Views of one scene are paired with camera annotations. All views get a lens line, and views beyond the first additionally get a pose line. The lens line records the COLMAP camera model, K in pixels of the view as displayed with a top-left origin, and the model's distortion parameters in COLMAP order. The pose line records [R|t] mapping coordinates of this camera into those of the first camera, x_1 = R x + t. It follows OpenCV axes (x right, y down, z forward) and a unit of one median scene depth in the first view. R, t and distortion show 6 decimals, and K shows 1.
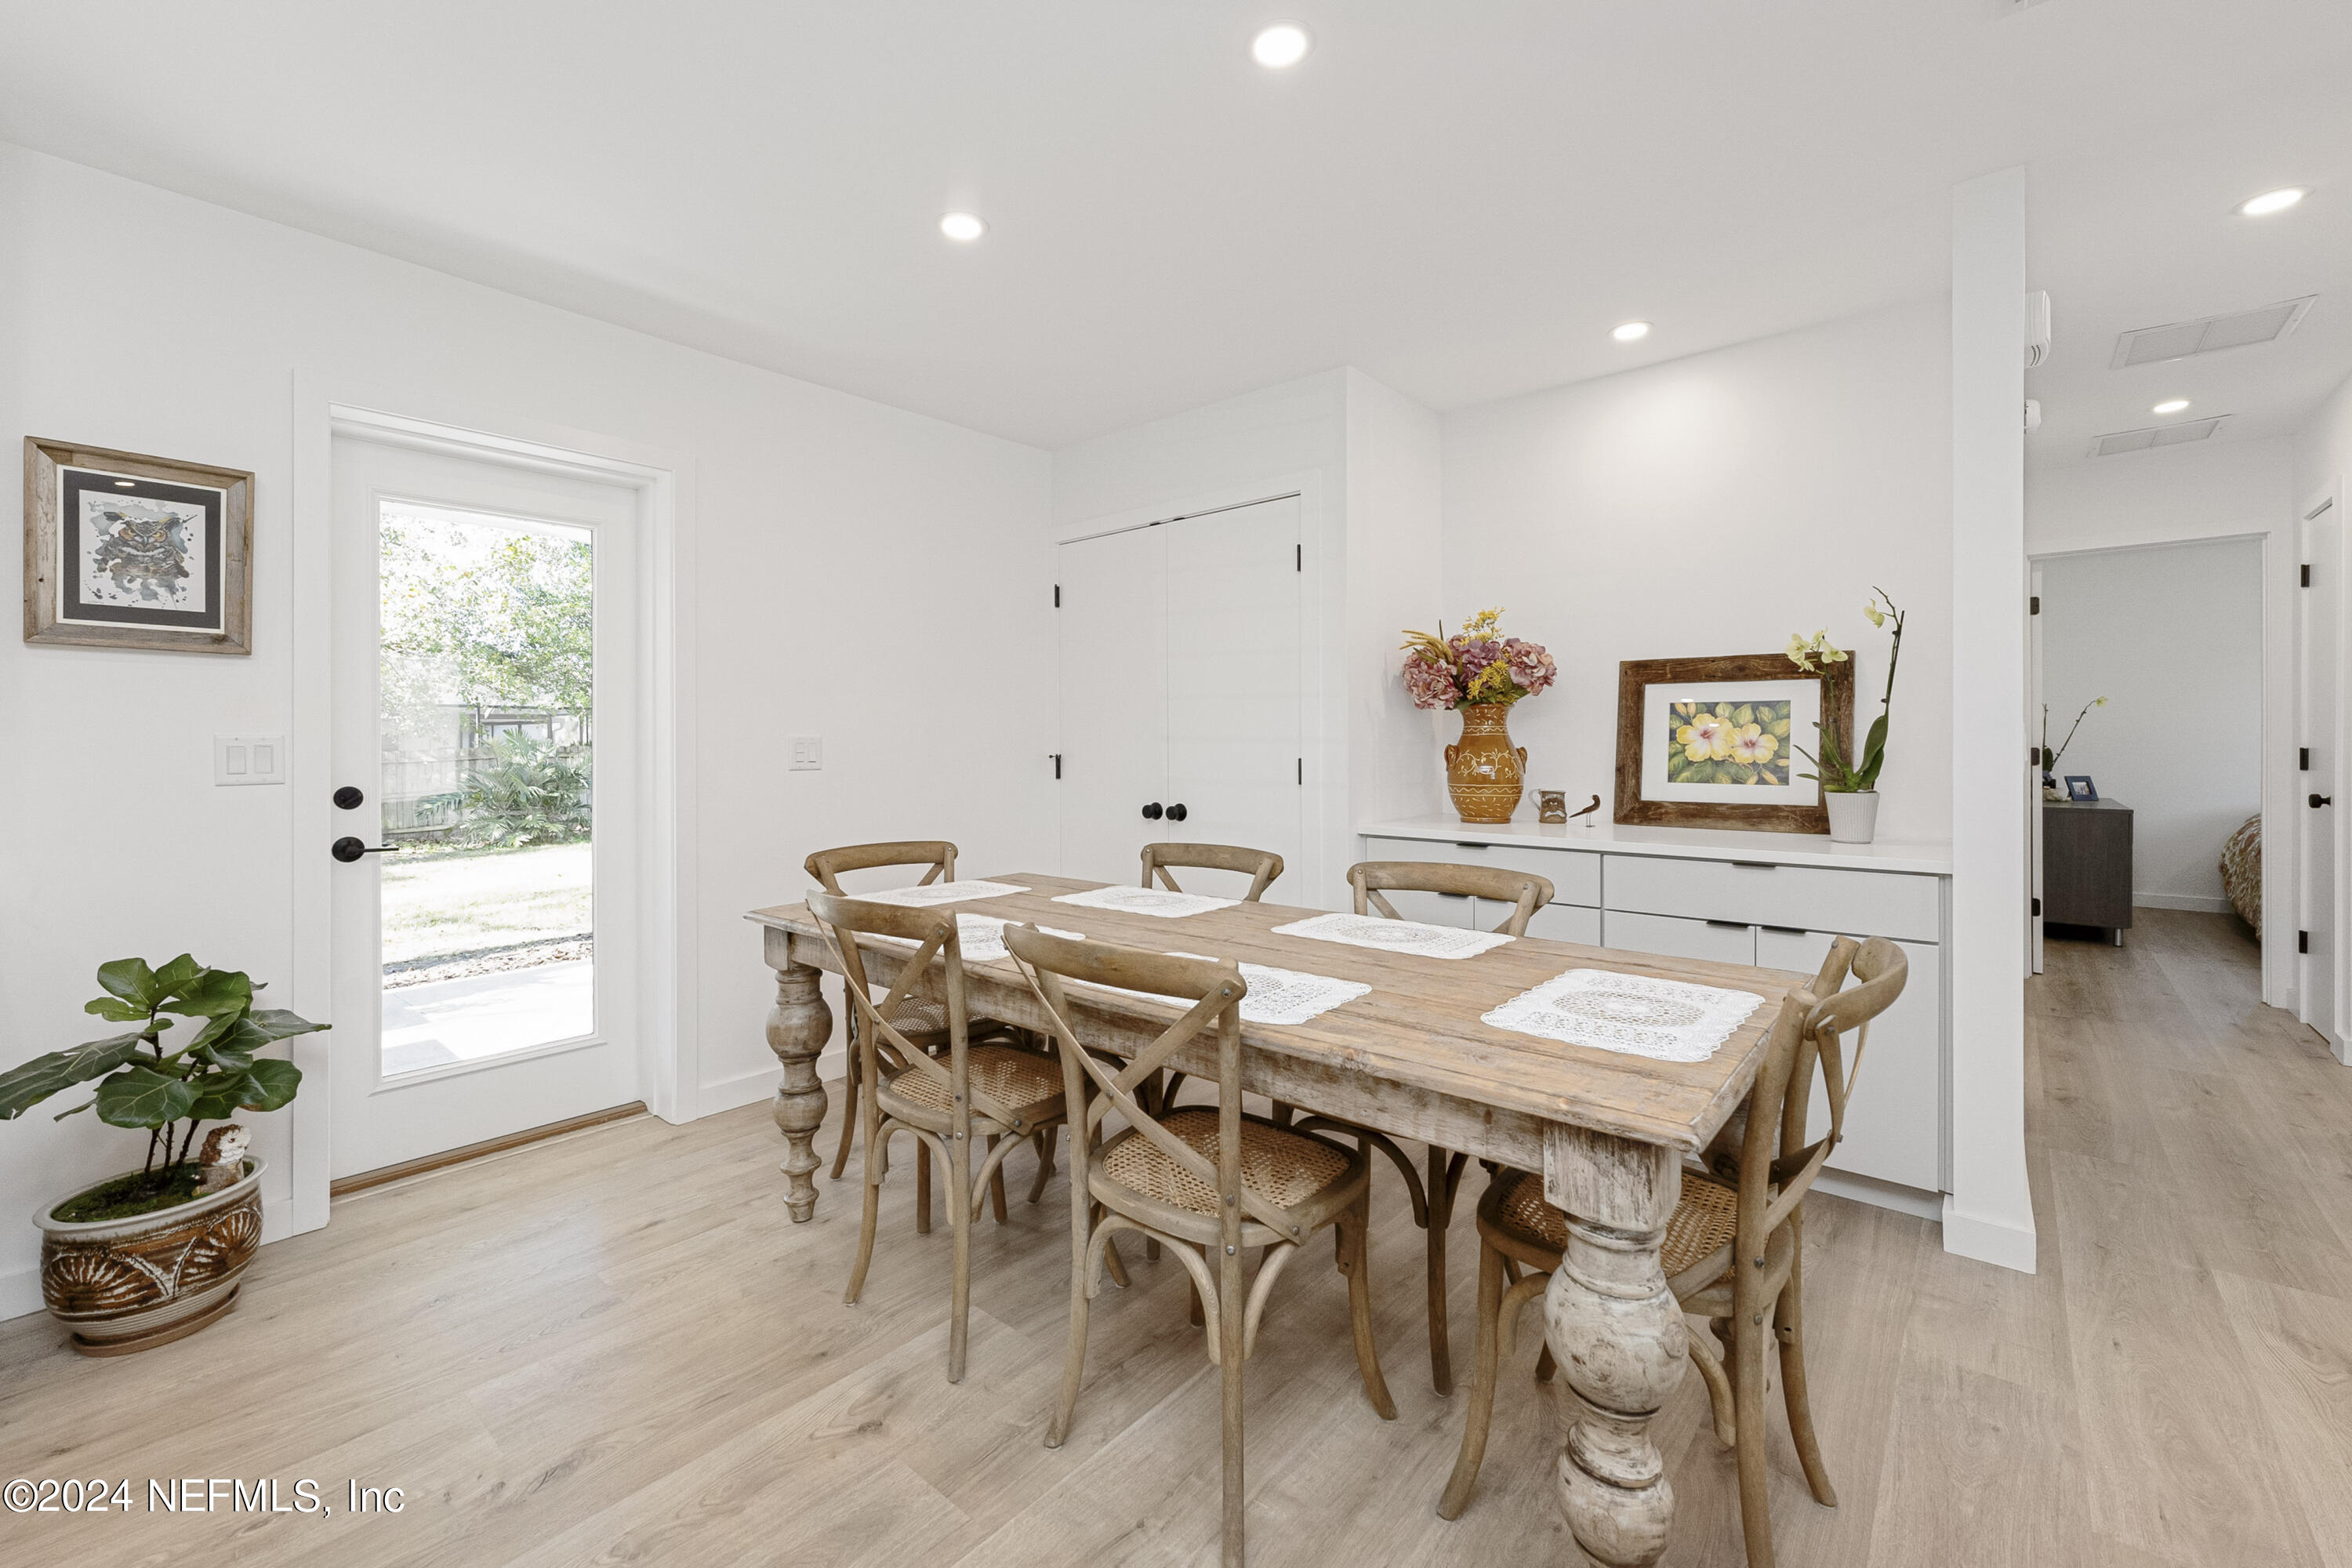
lens RADIAL K [[959.2, 0, 1147.9], [0, 959.2, 744.6], [0, 0, 1]] dist [-0.000115, 0.000680]
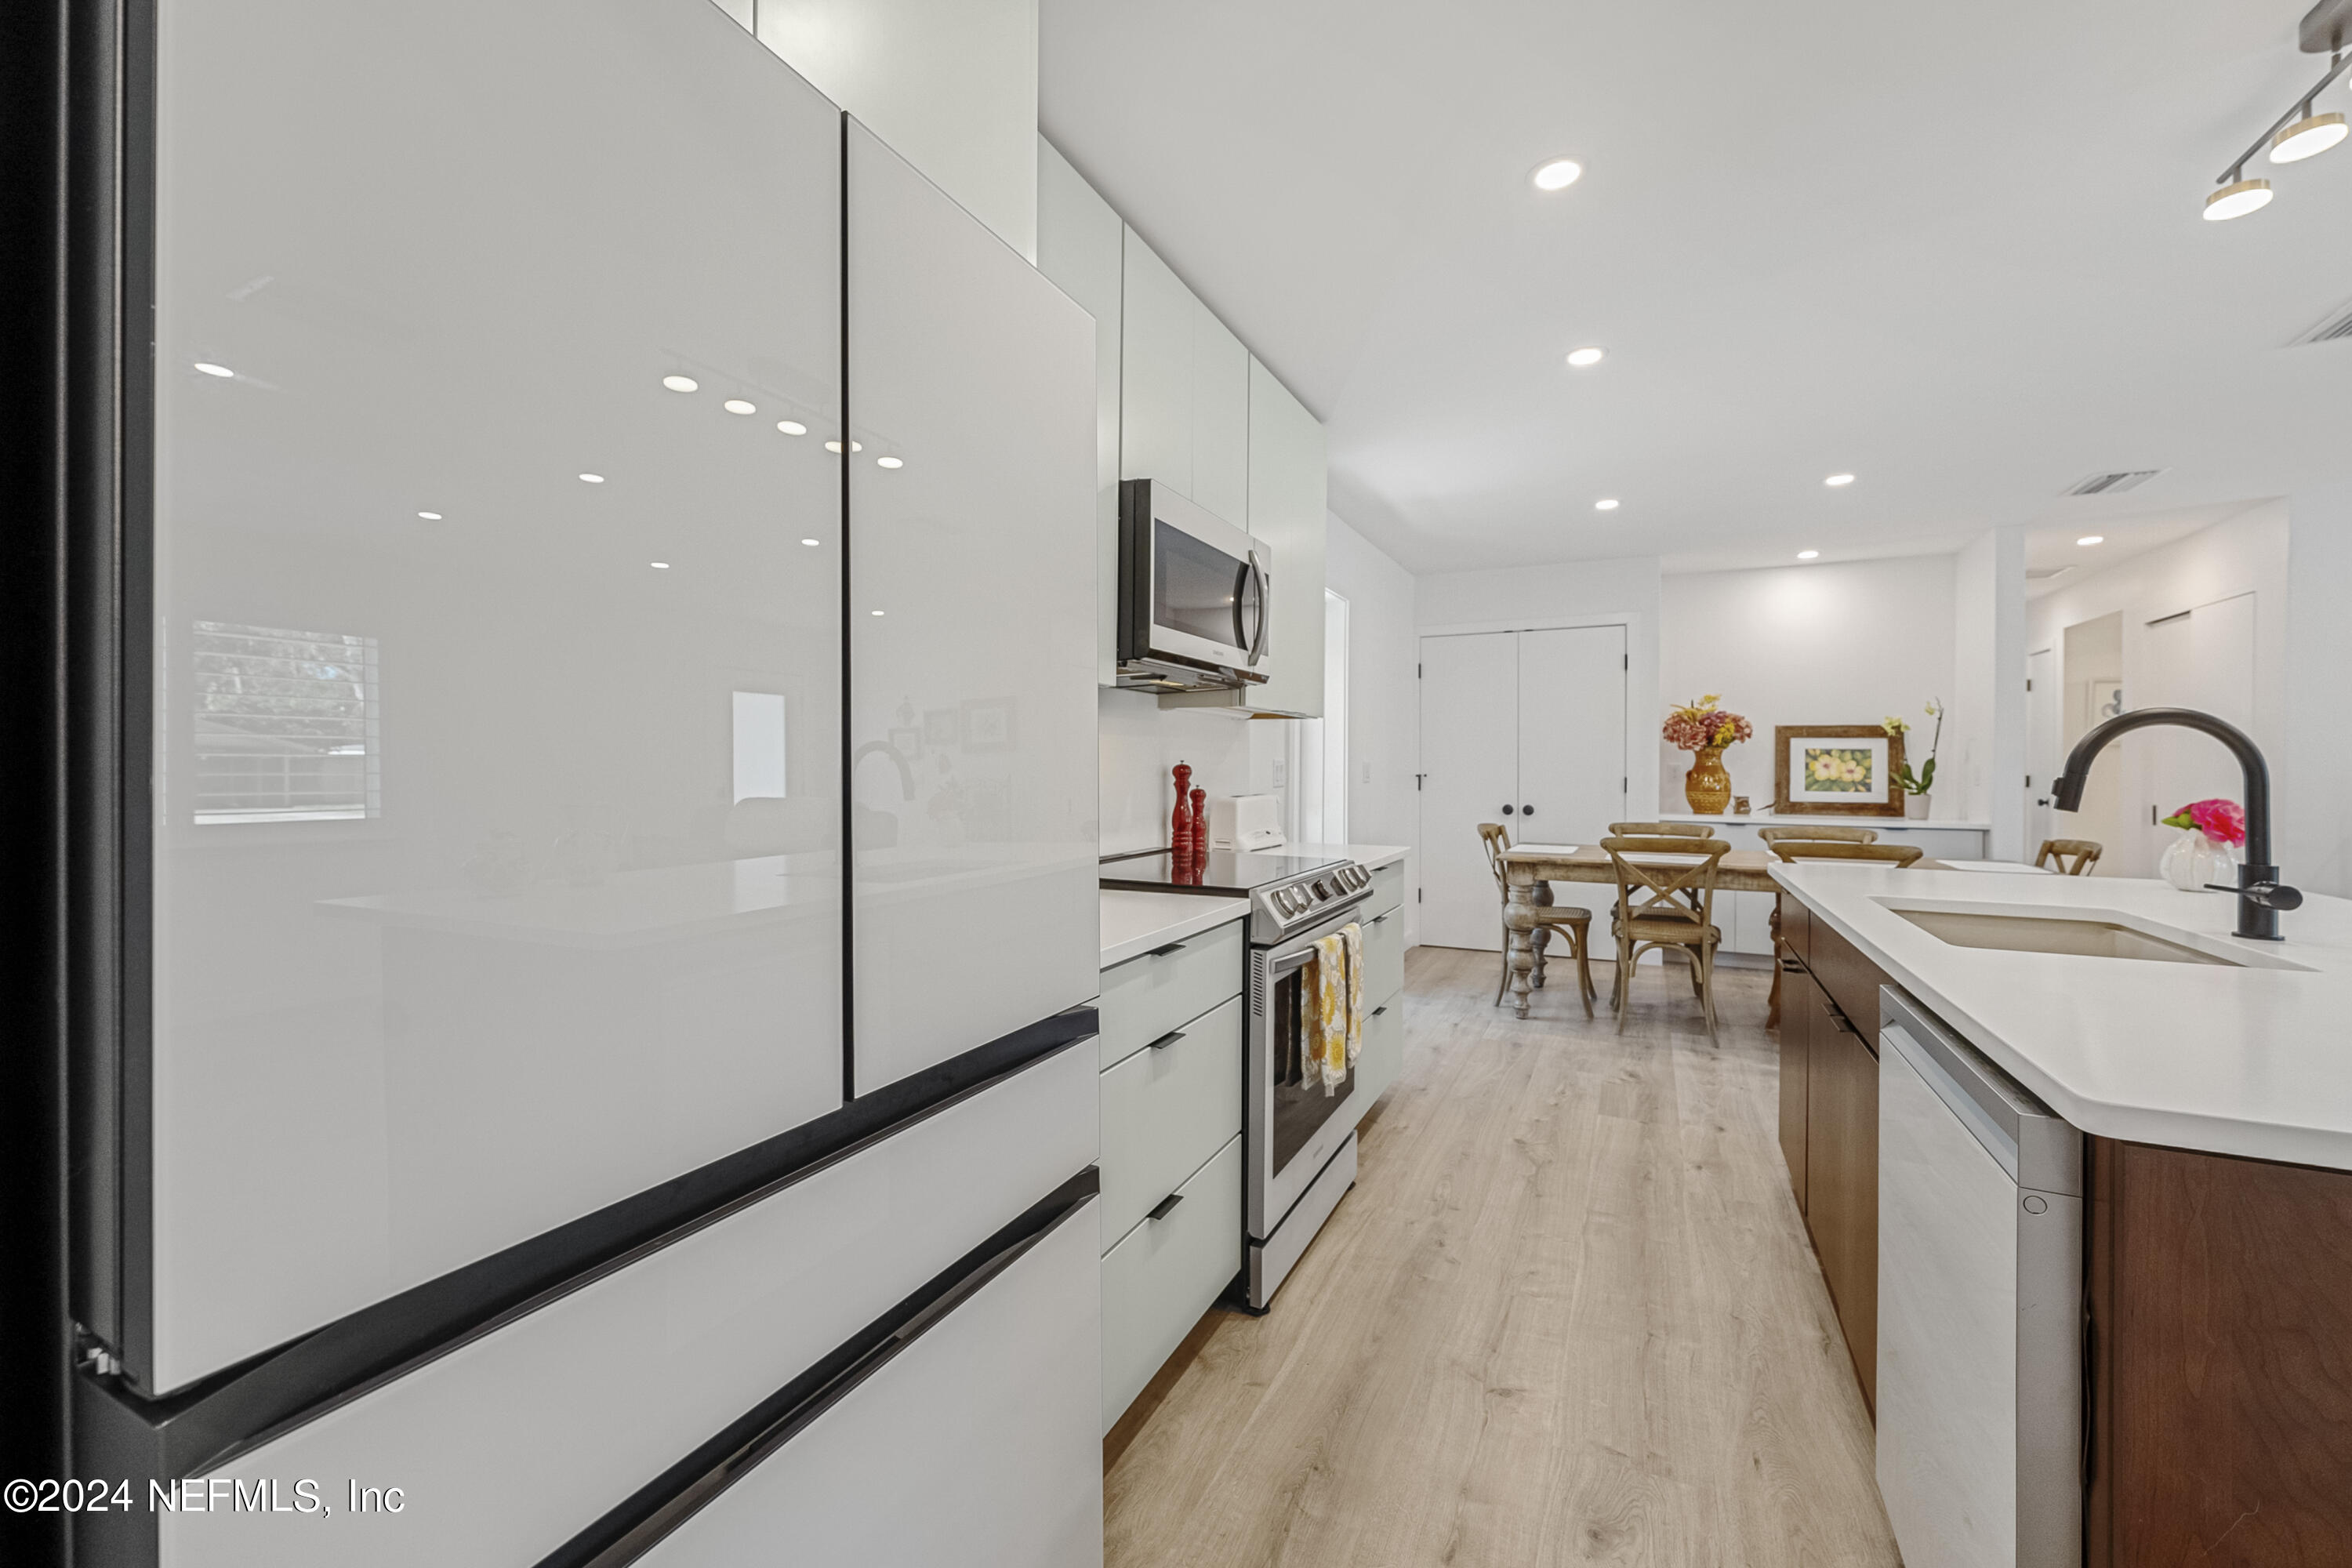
lens RADIAL K [[959.2, 0, 1172.9], [0, 959.2, 766.0], [0, 0, 1]] dist [-0.000115, 0.000680]
pose [[0.965503, 0.009878, 0.260206, -1.179895], [-0.009463, 0.999951, -0.002847, 0.007274], [-0.260221, 0.000287, 0.965549, -0.501708]]
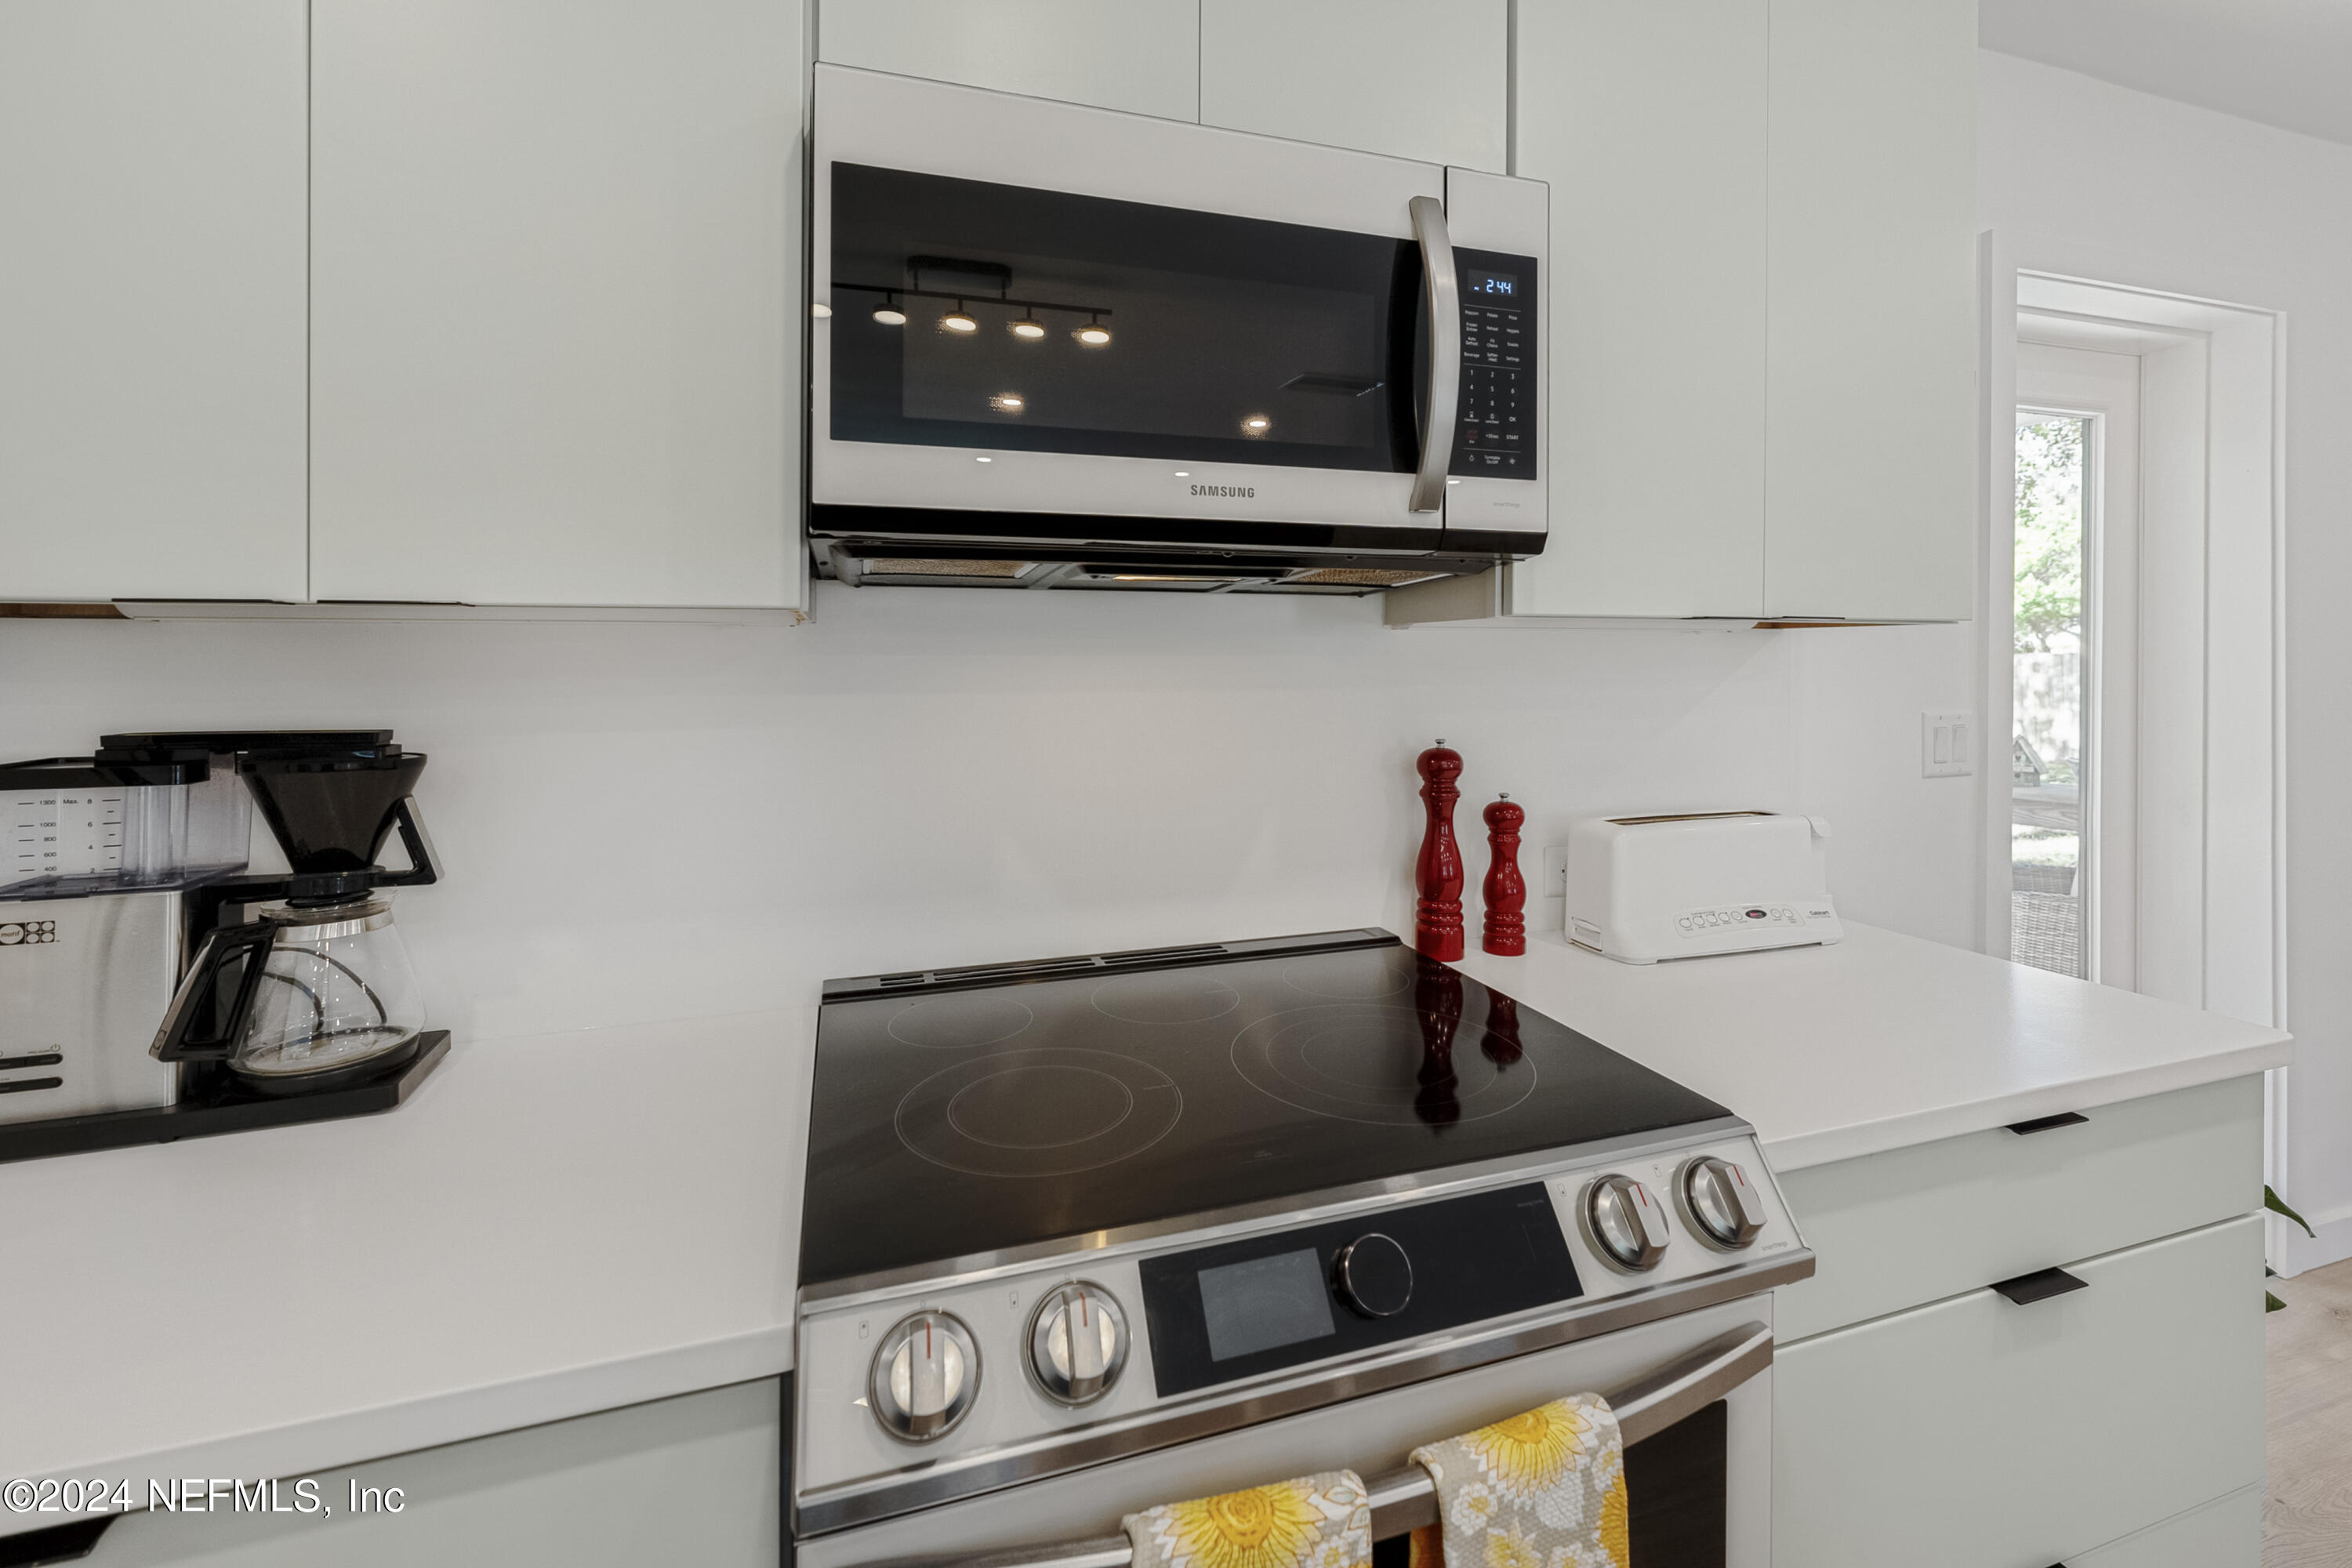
lens RADIAL K [[1000.8, 0, 1166.0], [0, 1000.8, 658.8], [0, 0, 1]] dist [-0.001447, -0.000294]
pose [[0.856840, -0.003572, -0.515571, -0.785594], [0.001034, 0.999986, -0.005210, -0.036386], [0.515582, 0.003931, 0.856831, -0.009384]]
